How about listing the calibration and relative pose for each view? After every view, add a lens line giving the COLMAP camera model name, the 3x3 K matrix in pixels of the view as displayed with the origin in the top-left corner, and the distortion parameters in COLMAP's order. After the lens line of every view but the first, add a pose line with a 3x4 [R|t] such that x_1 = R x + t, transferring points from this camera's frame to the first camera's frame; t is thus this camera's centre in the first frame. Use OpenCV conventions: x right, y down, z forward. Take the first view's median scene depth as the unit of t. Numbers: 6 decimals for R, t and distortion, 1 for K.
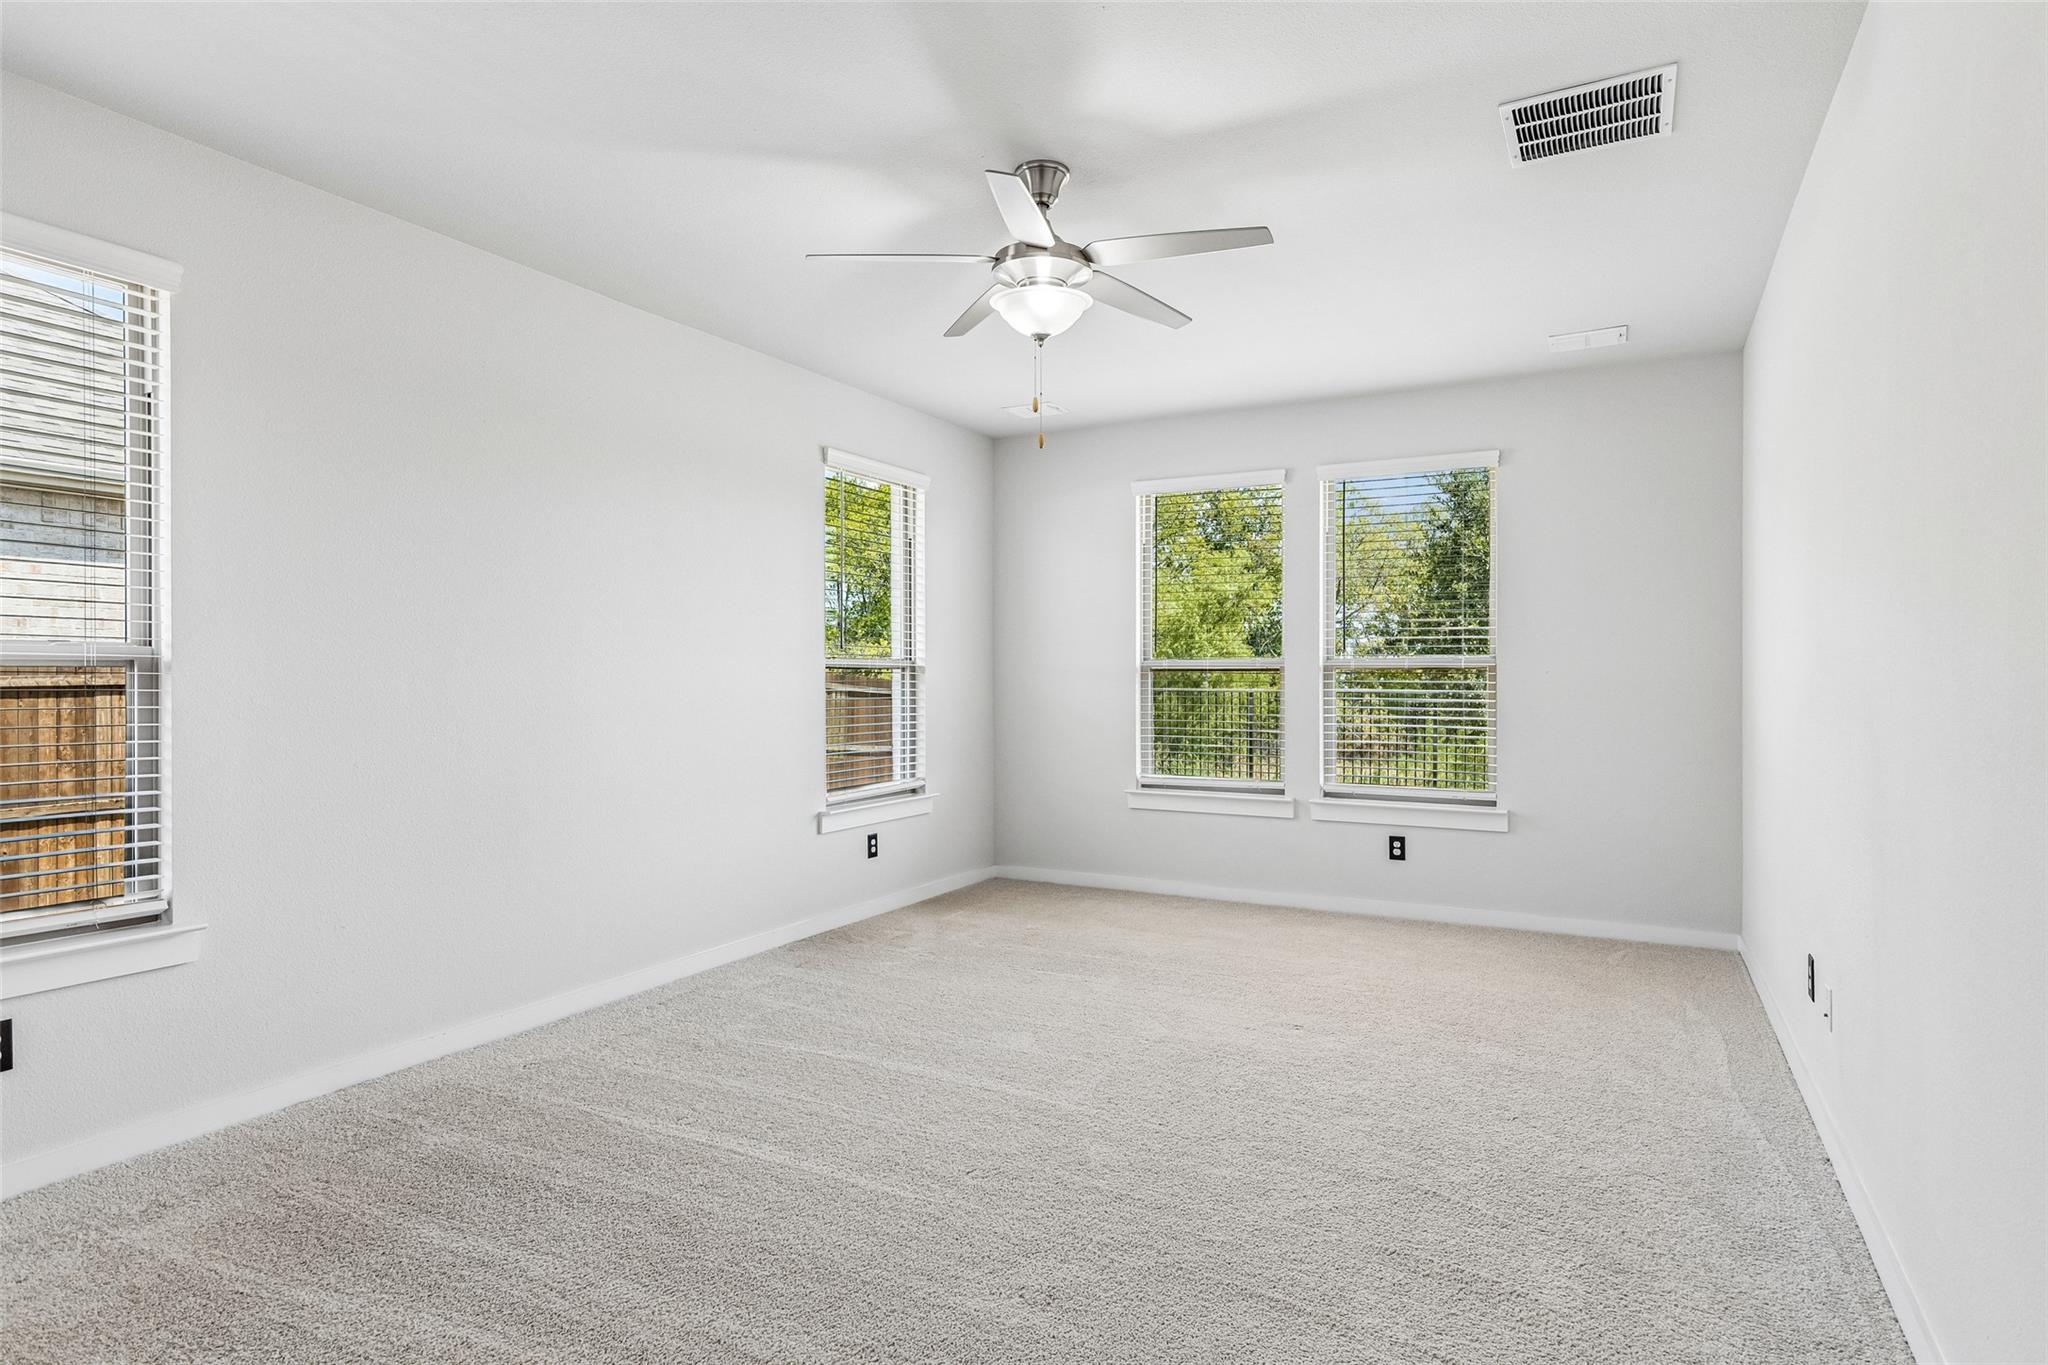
lens RADIAL K [[1105.2, 0, 1008.9], [0, 1105.2, 677.6], [0, 0, 1]] dist [0.004498, -0.001523]
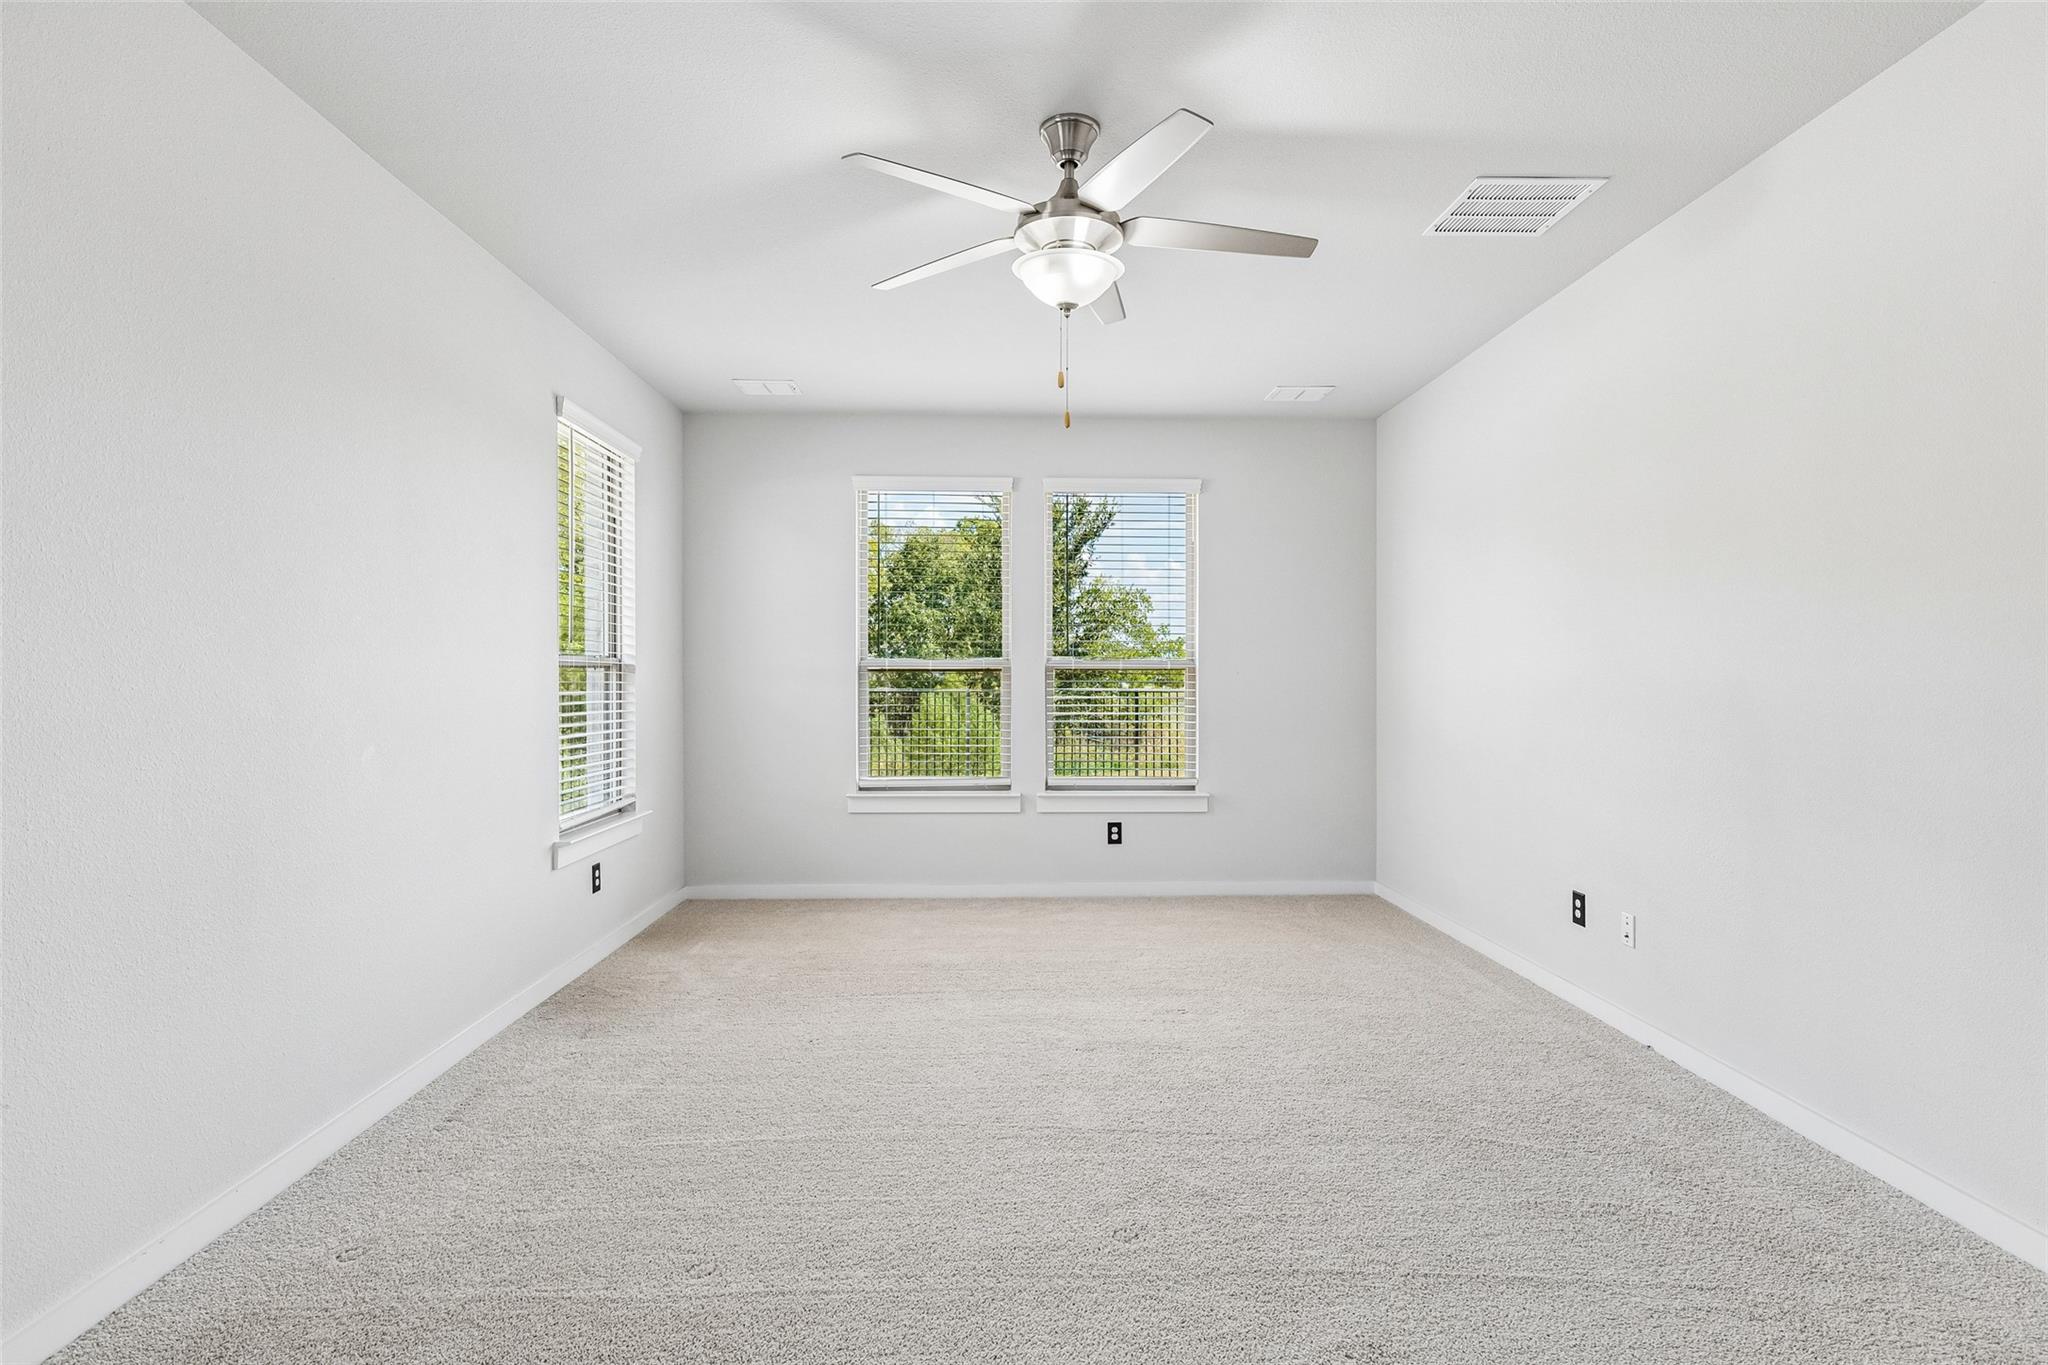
lens RADIAL K [[1046.7, 0, 1023.0], [0, 1046.7, 679.4], [0, 0, 1]] dist [-0.001509, 0.001219]
pose [[0.860399, -0.001180, 0.509620, -0.265741], [0.000466, 0.999999, 0.001530, -0.000001], [-0.509621, -0.001079, 0.860398, 0.159861]]
